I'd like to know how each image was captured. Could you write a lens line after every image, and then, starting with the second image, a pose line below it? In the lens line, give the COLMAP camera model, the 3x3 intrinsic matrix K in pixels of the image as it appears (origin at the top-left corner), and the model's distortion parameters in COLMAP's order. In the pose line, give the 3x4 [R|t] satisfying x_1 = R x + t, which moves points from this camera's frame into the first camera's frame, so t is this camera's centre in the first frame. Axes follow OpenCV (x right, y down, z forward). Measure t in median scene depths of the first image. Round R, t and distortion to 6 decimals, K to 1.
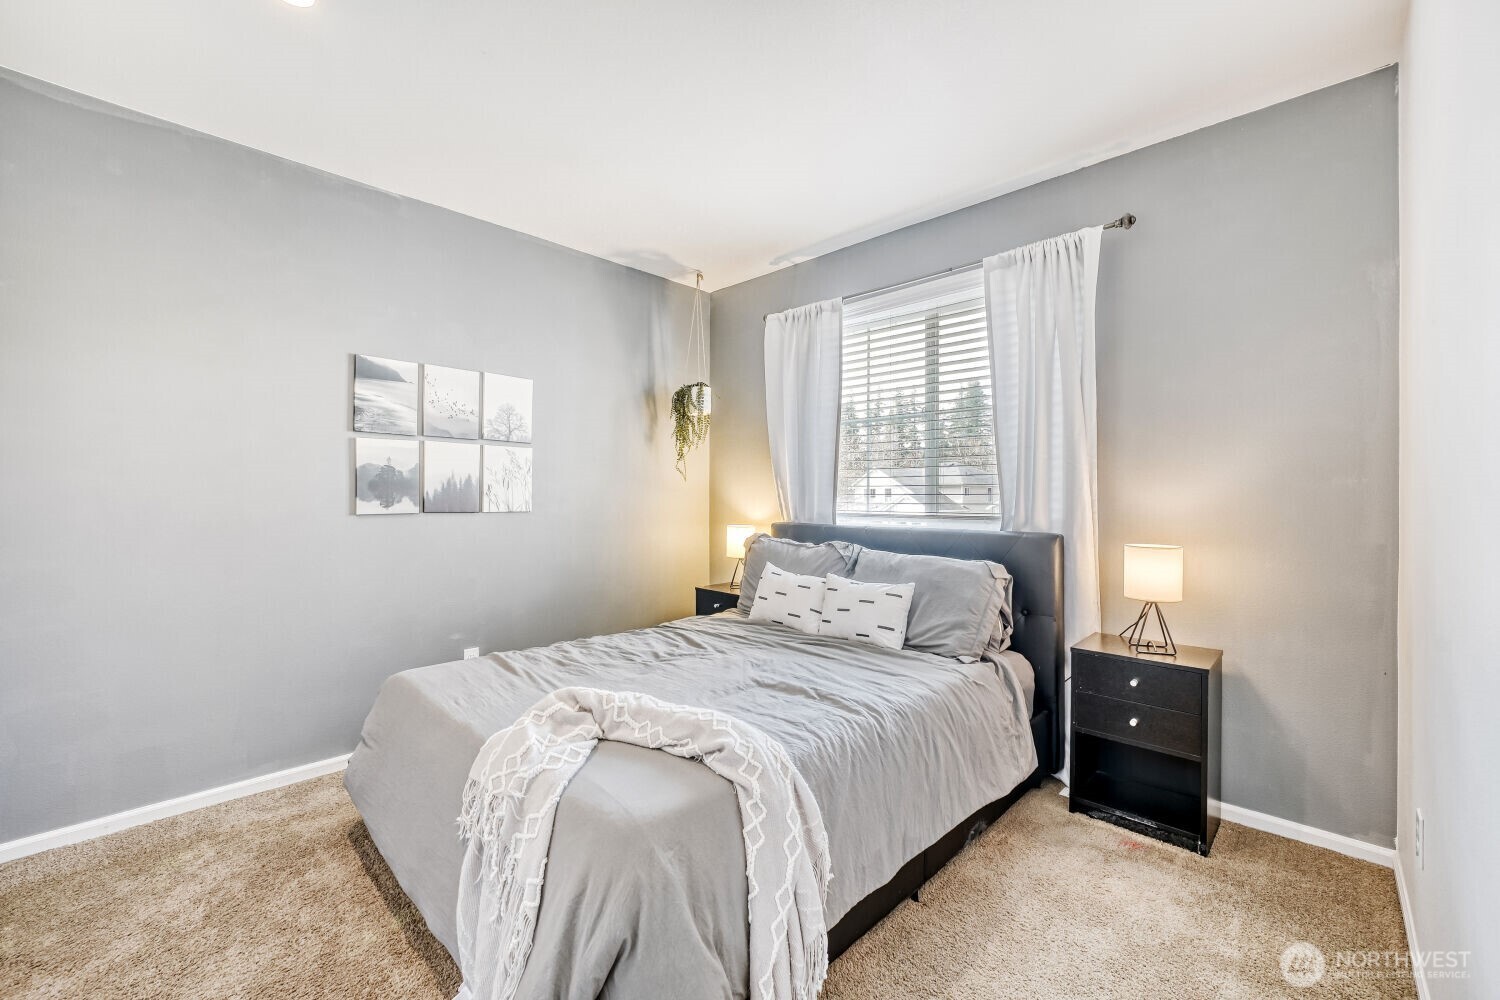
lens RADIAL K [[617.2, 0, 748.0], [0, 617.2, 501.0], [0, 0, 1]] dist [-0.009765, 0.000495]
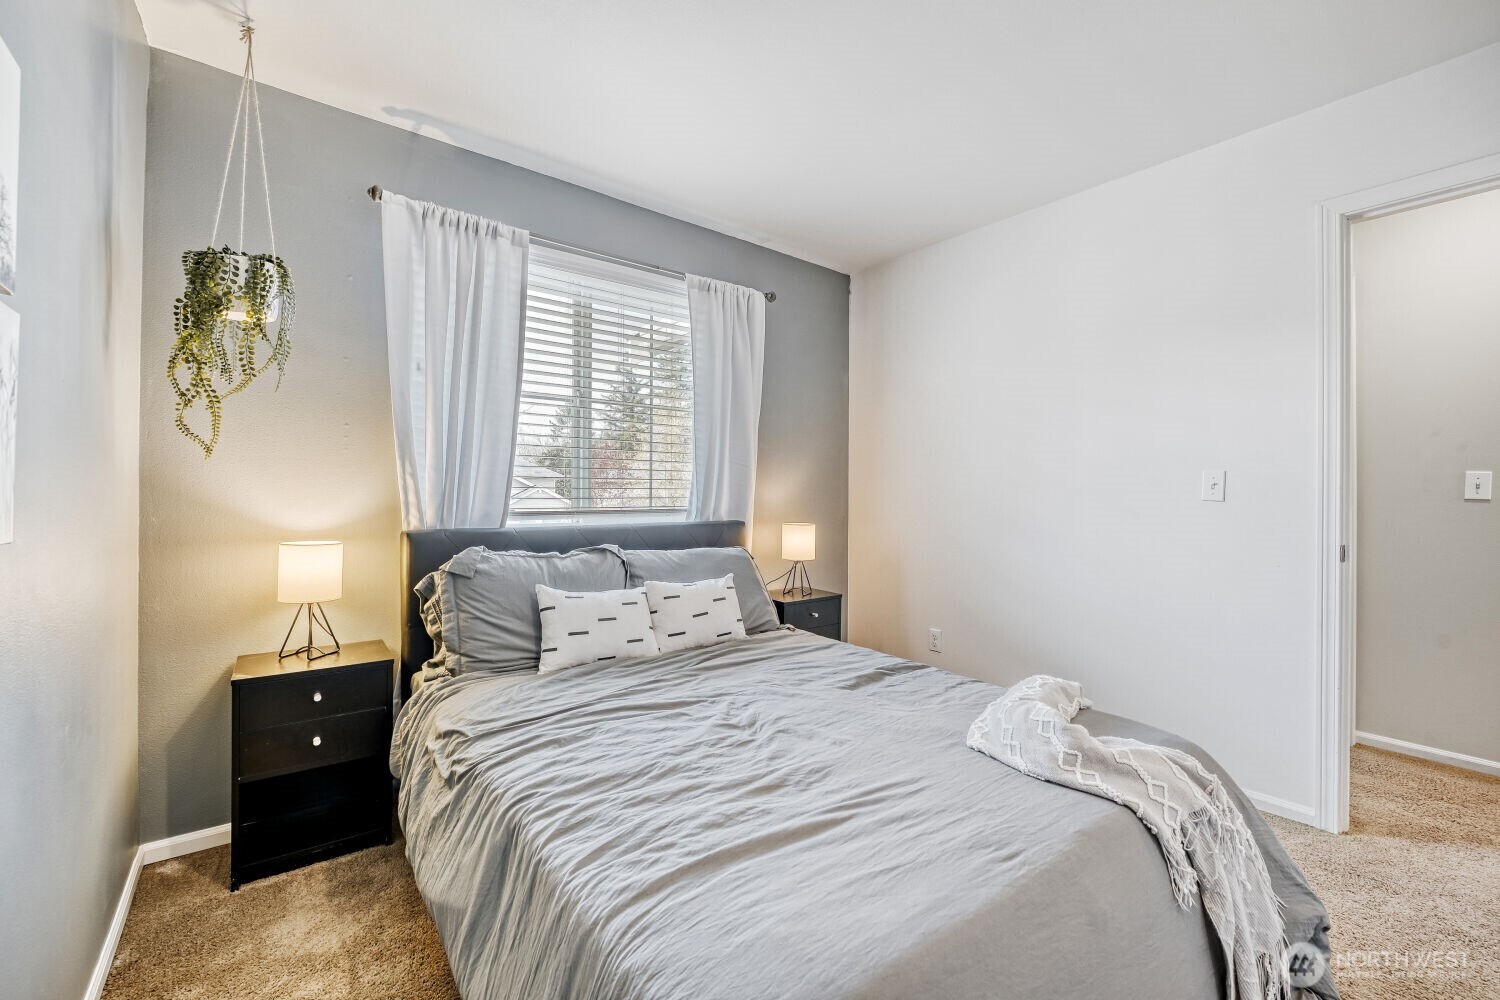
lens RADIAL K [[617.2, 0, 747.9], [0, 617.2, 488.4], [0, 0, 1]] dist [-0.009765, 0.000495]
pose [[0.120159, 0.007084, 0.992729, -0.680118], [0.004997, 0.999958, -0.007740, -0.002437], [-0.992742, 0.005891, 0.120119, 0.751258]]
